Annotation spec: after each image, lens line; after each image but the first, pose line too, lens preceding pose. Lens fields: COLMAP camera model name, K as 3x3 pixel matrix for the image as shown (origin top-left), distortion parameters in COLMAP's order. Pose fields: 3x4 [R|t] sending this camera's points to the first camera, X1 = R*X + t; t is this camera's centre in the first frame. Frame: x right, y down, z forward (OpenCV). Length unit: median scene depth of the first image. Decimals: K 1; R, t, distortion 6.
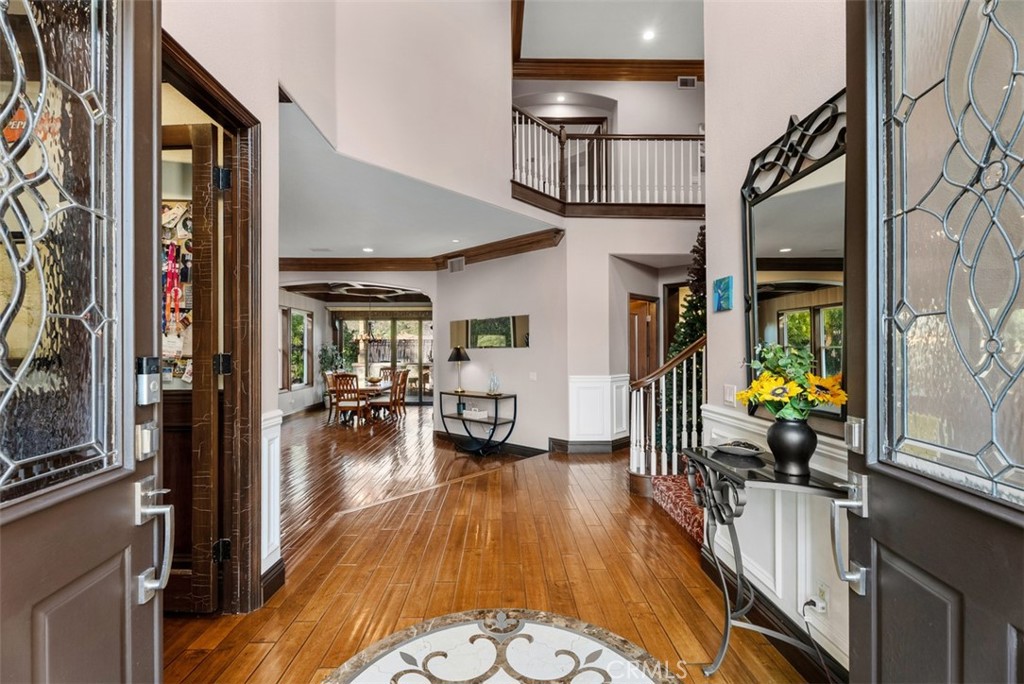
lens RADIAL K [[459.7, 0, 511.3], [0, 459.7, 346.5], [0, 0, 1]] dist [0.002685, 0.000413]
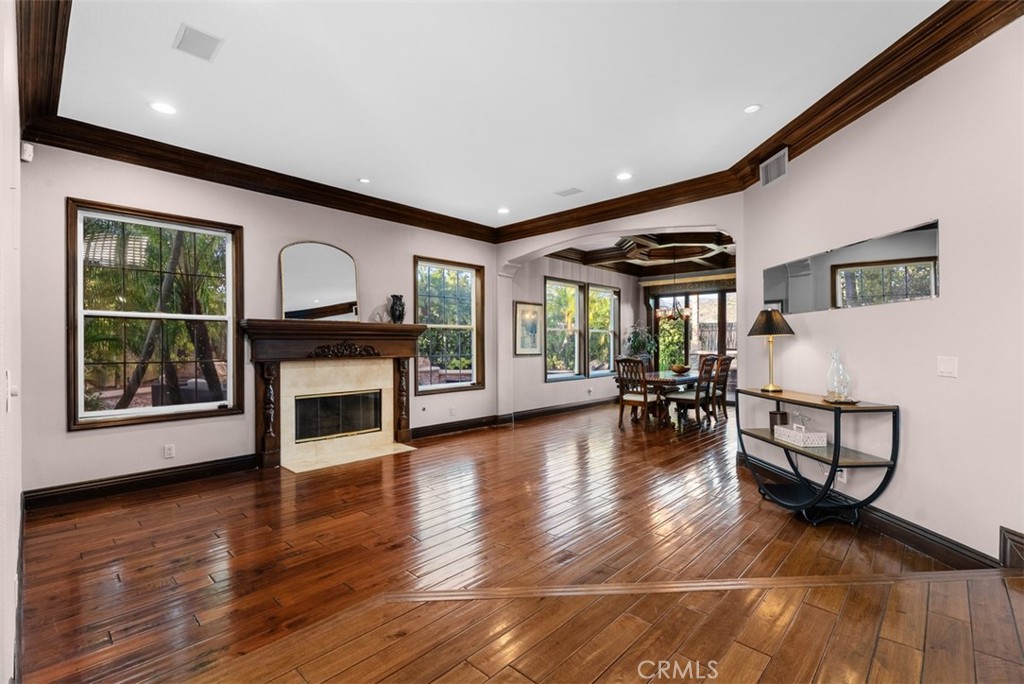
lens RADIAL K [[459.7, 0, 511.0], [0, 459.7, 343.8], [0, 0, 1]] dist [0.002685, 0.000413]
pose [[0.707149, -0.001530, -0.707063, 0.055701], [0.007712, 0.999955, 0.005549, 0.035888], [0.707023, -0.009376, 0.707129, 0.386372]]
